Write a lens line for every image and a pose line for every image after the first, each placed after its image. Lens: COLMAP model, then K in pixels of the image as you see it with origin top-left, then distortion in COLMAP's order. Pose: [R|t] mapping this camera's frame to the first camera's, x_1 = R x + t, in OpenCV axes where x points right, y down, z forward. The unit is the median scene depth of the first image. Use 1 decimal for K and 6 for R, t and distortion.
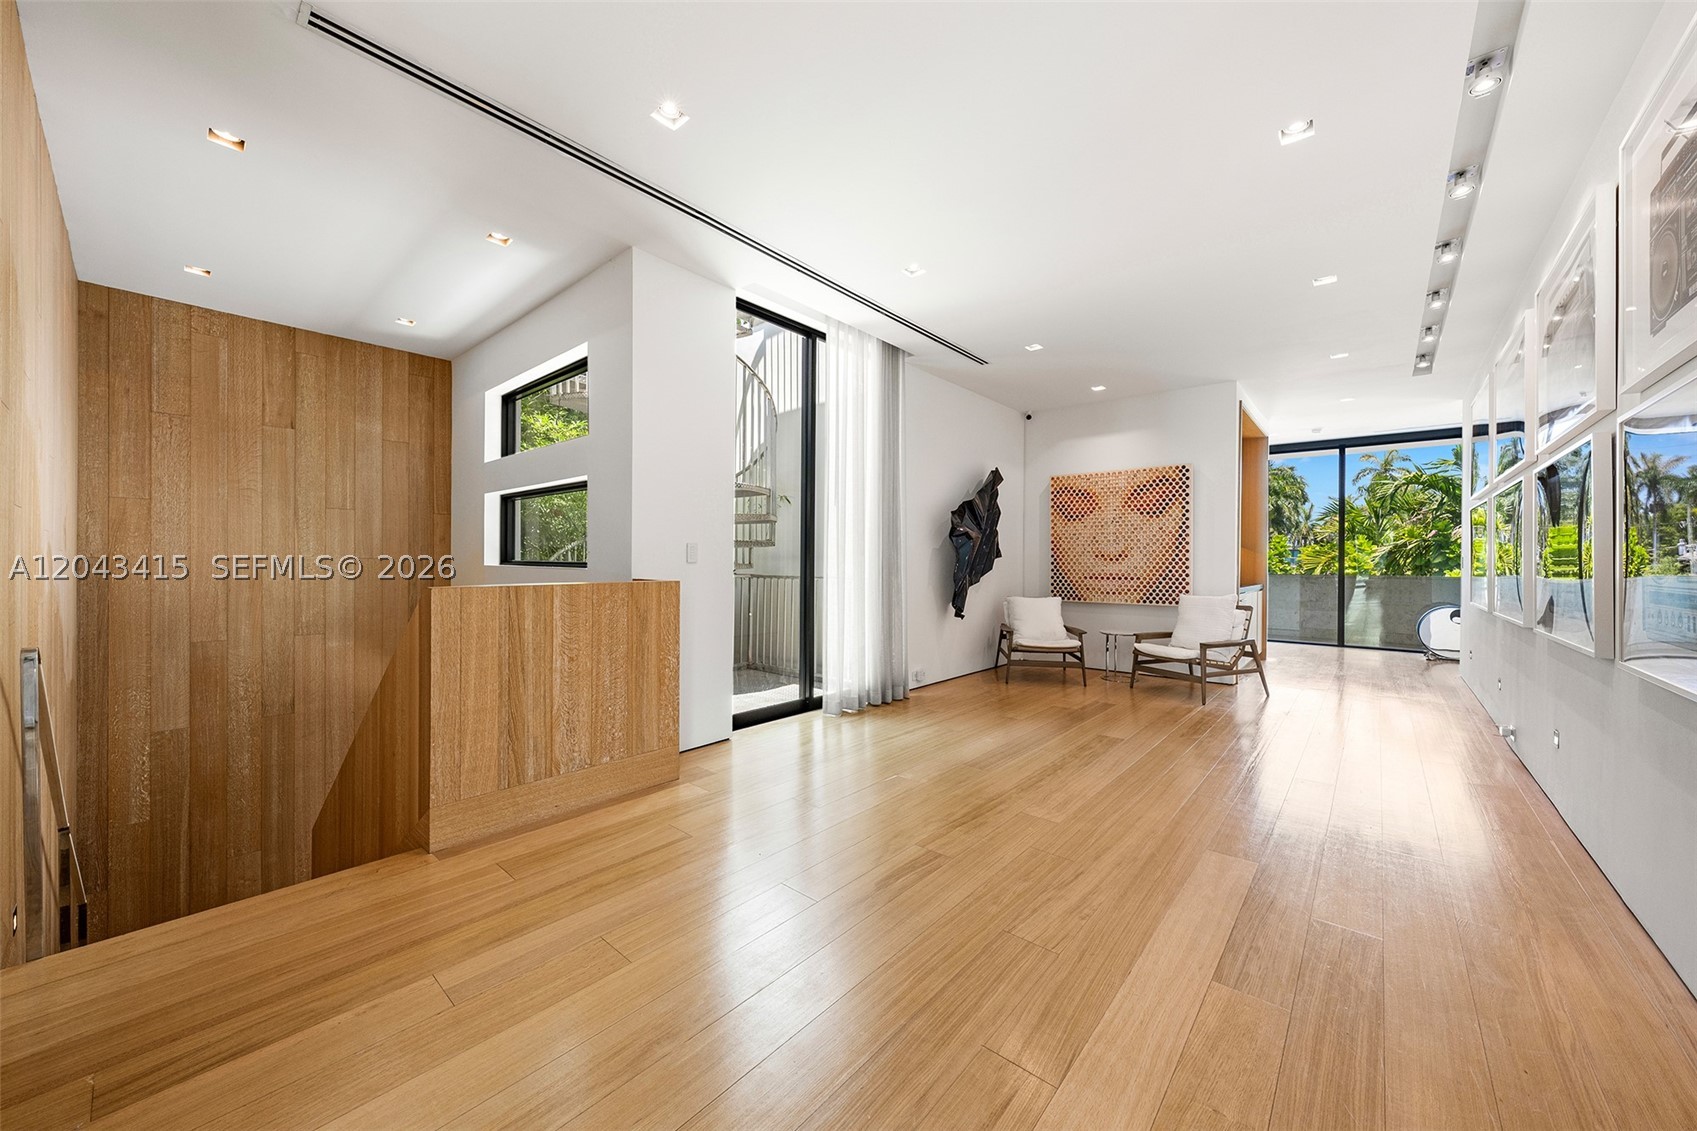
lens RADIAL K [[625.7, 0, 850.4], [0, 625.7, 561.2], [0, 0, 1]] dist [0.001495, 0.000088]
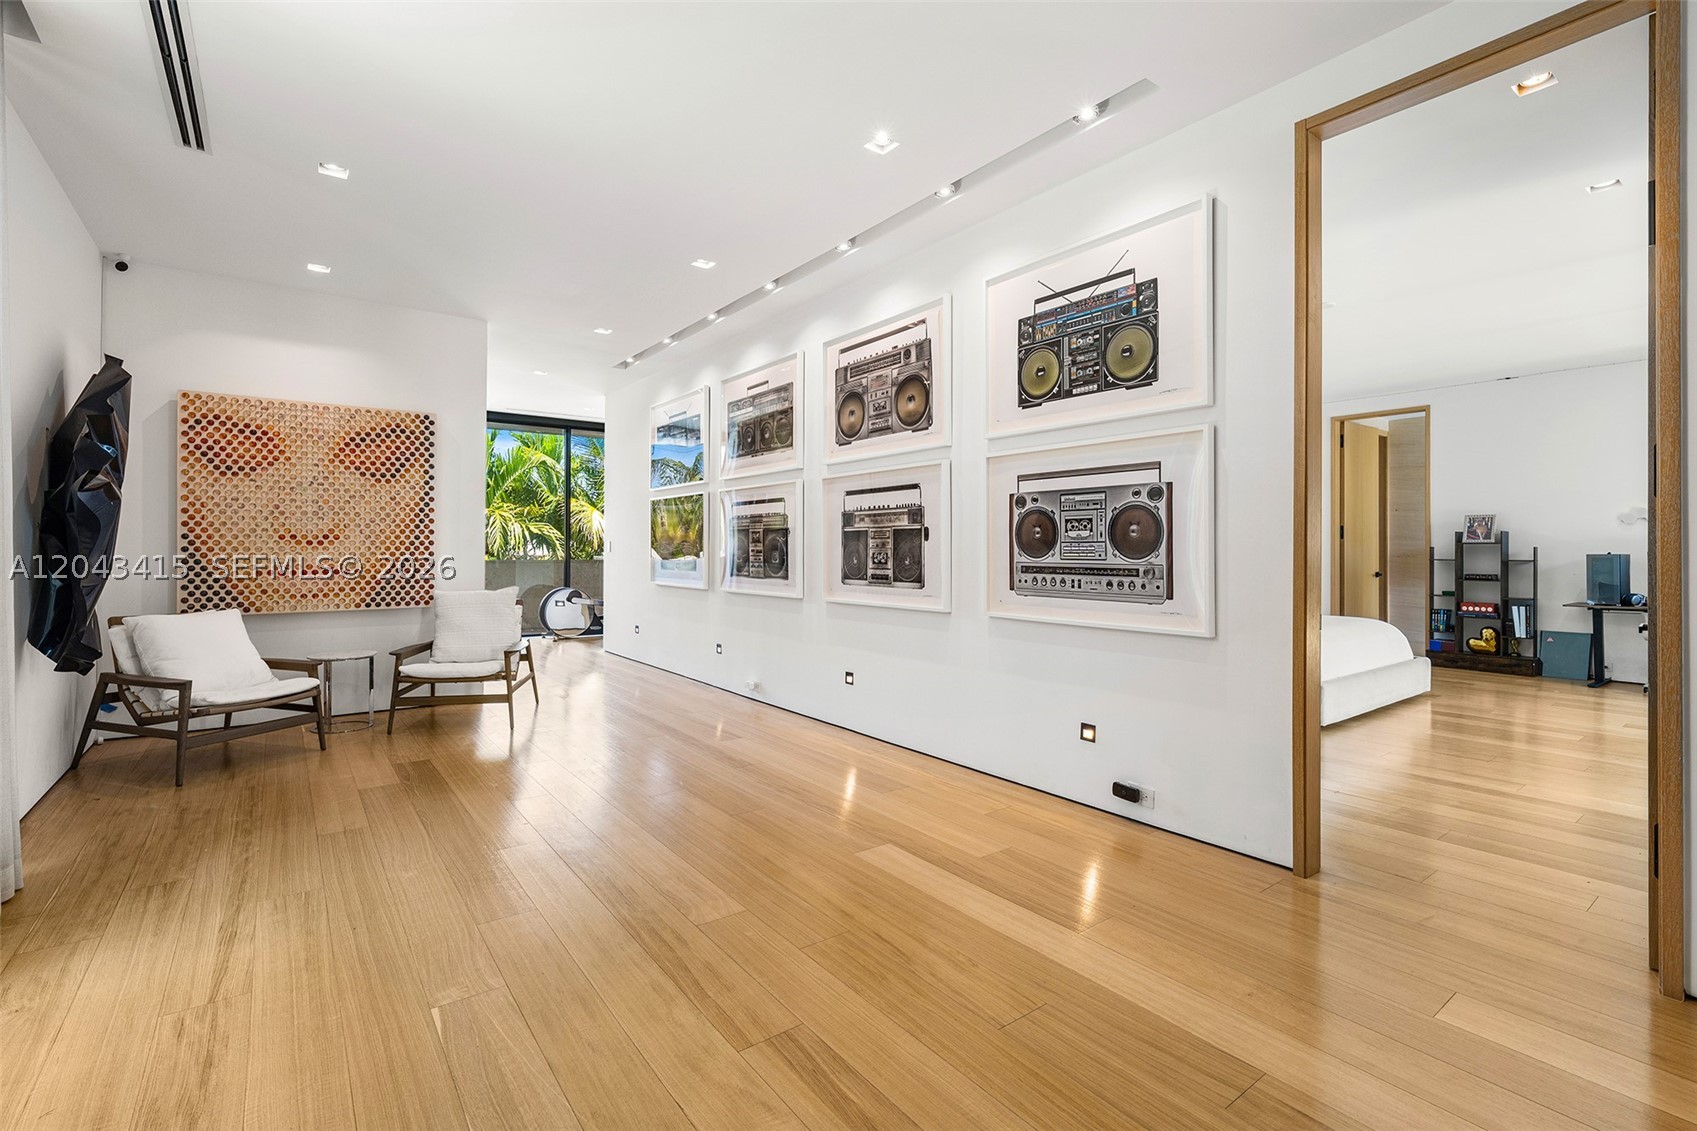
lens RADIAL K [[755.0, 0, 850.8], [0, 755.0, 546.9], [0, 0, 1]] dist [-0.000353, -0.000276]
pose [[0.207287, -0.002474, 0.978277, -0.233539], [-0.001310, 0.999995, 0.002807, -0.001543], [-0.978279, -0.001863, 0.207283, 0.330918]]
